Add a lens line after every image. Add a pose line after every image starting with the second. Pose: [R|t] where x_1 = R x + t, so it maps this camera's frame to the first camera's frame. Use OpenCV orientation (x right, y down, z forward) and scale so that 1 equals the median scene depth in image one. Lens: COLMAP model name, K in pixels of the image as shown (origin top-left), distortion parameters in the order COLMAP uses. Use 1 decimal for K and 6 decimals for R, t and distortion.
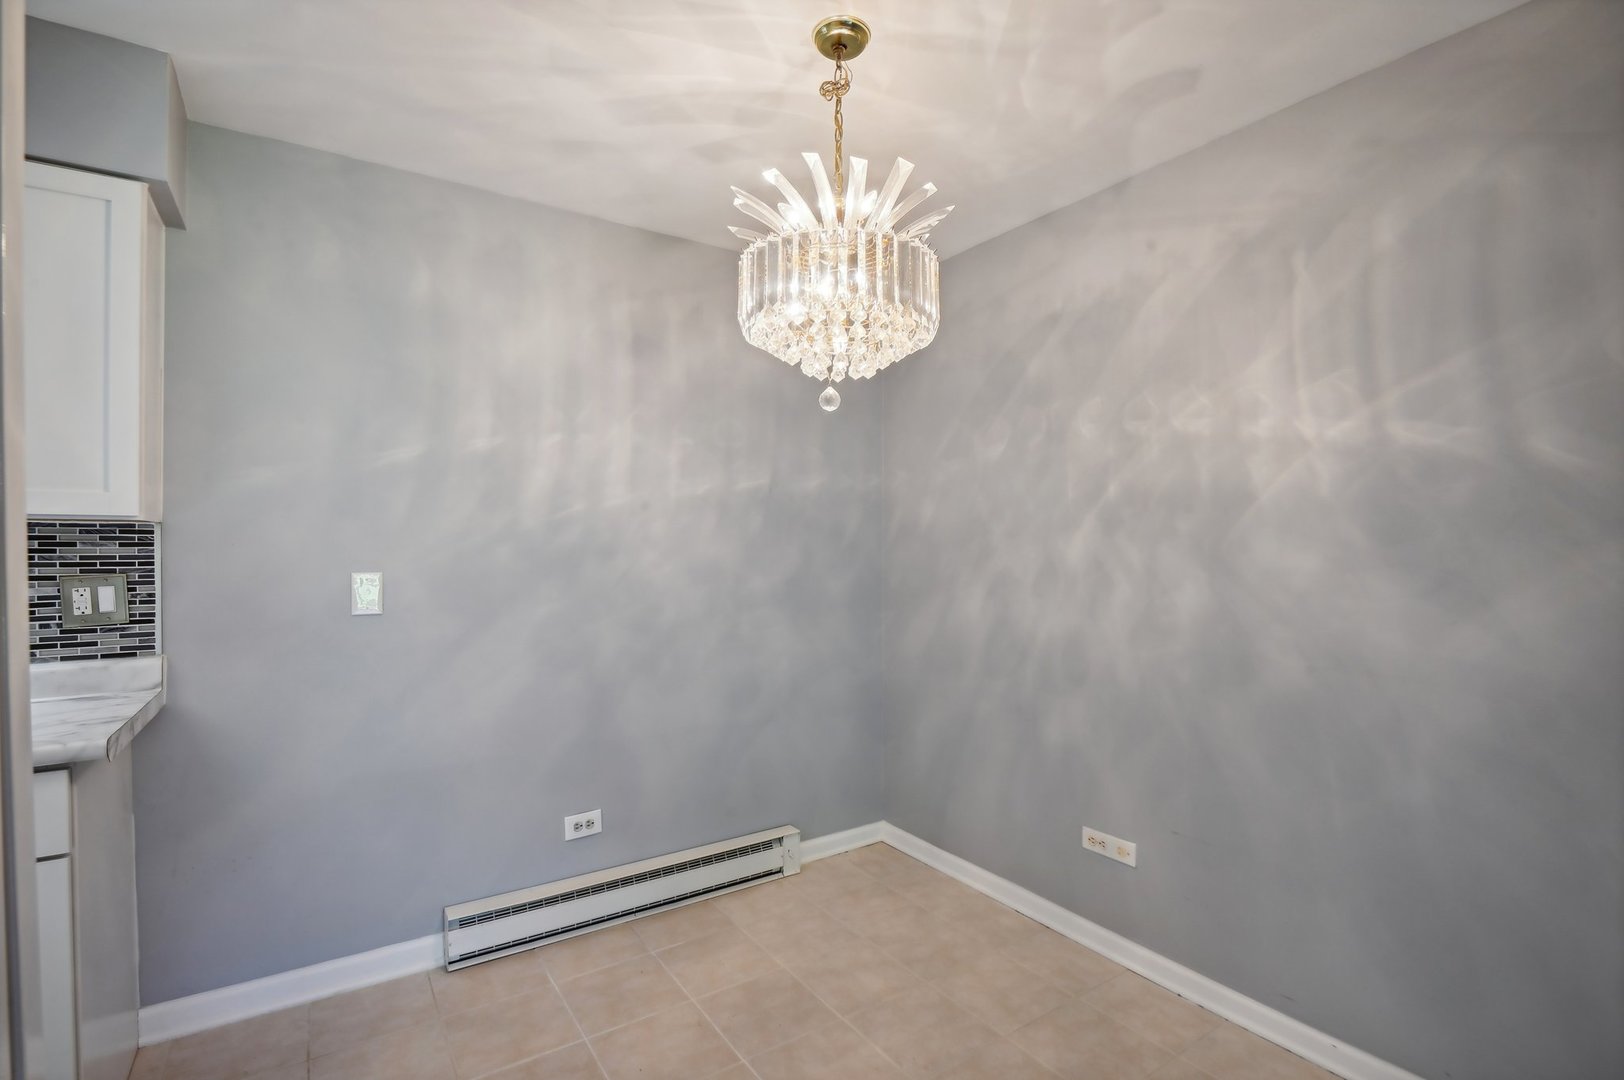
lens RADIAL K [[762.6, 0, 823.9], [0, 762.6, 547.0], [0, 0, 1]] dist [-0.020565, -0.000116]
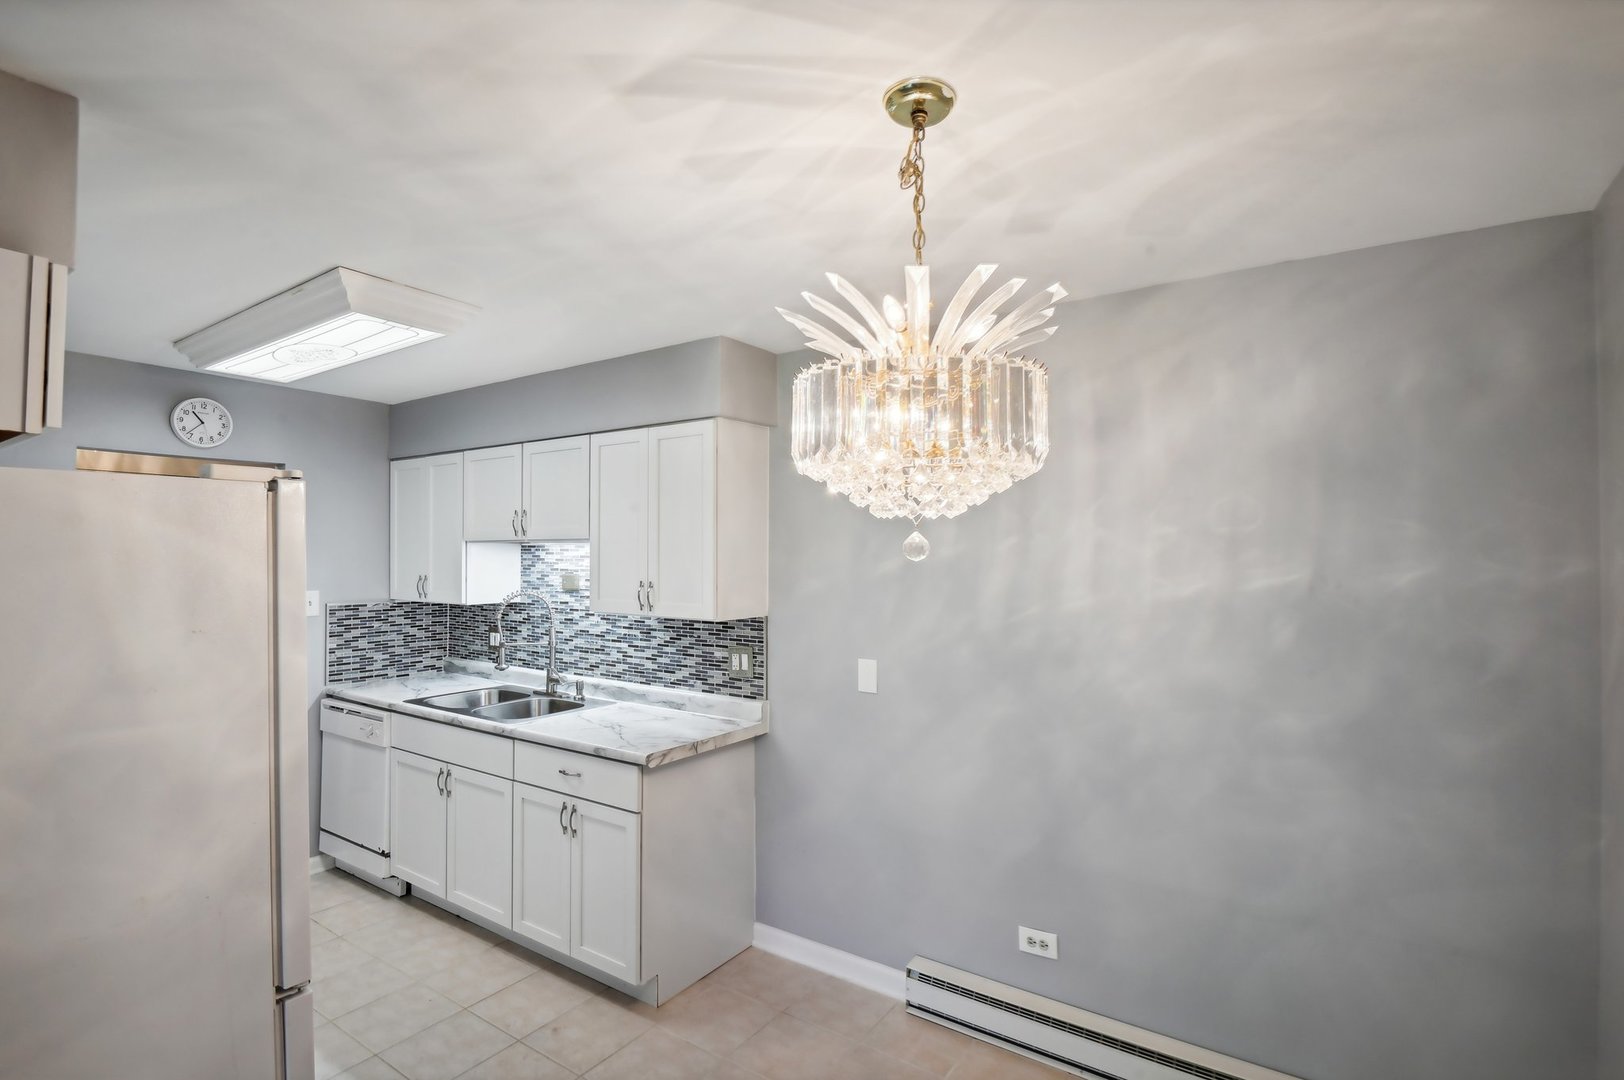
lens RADIAL K [[750.7, 0, 812.1], [0, 750.7, 546.2], [0, 0, 1]] dist [0.000055, -0.010857]
pose [[0.363559, -0.011226, -0.931504, 0.517906], [-0.005524, 0.999884, -0.014206, -0.131986], [0.931555, 0.010310, 0.363455, 0.430224]]
